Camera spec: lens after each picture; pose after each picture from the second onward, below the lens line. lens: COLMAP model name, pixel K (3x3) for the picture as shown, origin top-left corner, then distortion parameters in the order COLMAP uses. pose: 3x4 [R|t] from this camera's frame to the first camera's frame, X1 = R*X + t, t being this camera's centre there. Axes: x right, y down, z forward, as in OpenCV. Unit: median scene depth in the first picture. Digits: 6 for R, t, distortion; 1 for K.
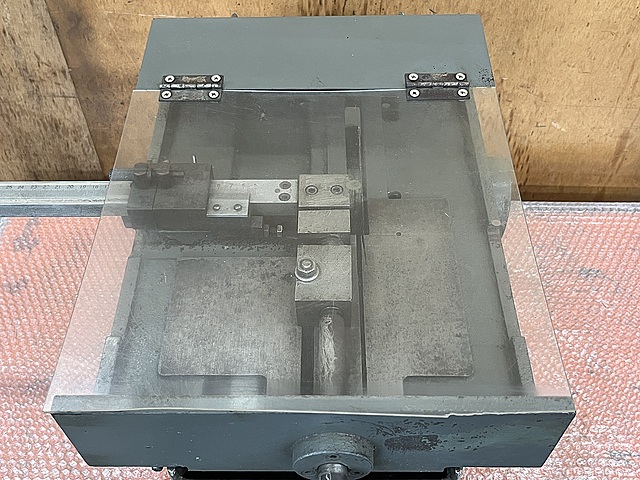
lens RADIAL K [[668.7, 0, 320.0], [0, 668.7, 240.0], [0, 0, 1]] dist [0.002016, 0.011424]
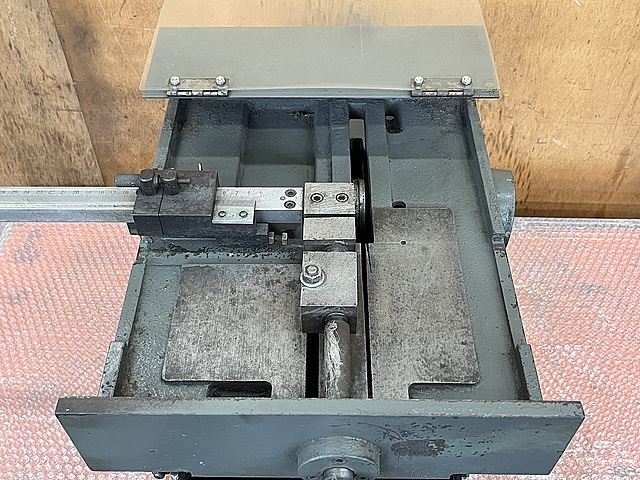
lens RADIAL K [[668.7, 0, 320.0], [0, 668.7, 240.0], [0, 0, 1]] dist [0.002016, 0.011424]
pose [[0.999969, 0.007261, 0.003089, -0.009027], [-0.007156, 0.999434, -0.032865, 0.018529], [-0.003326, 0.032842, 0.999455, -0.000133]]
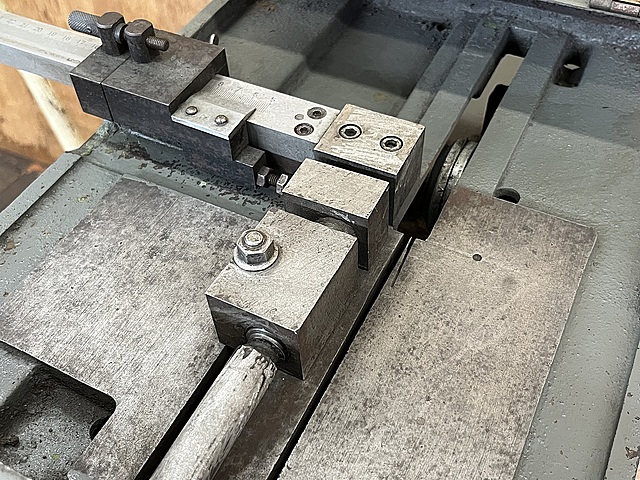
lens RADIAL K [[691.3, 0, 320.0], [0, 691.3, 240.0], [0, 0, 1]] dist [-0.011684, -0.014684]
pose [[0.892857, 0.330055, -0.306381, 0.151277], [-0.332783, 0.941933, 0.044916, -0.004271], [0.303415, 0.061855, 0.950849, 0.374475]]
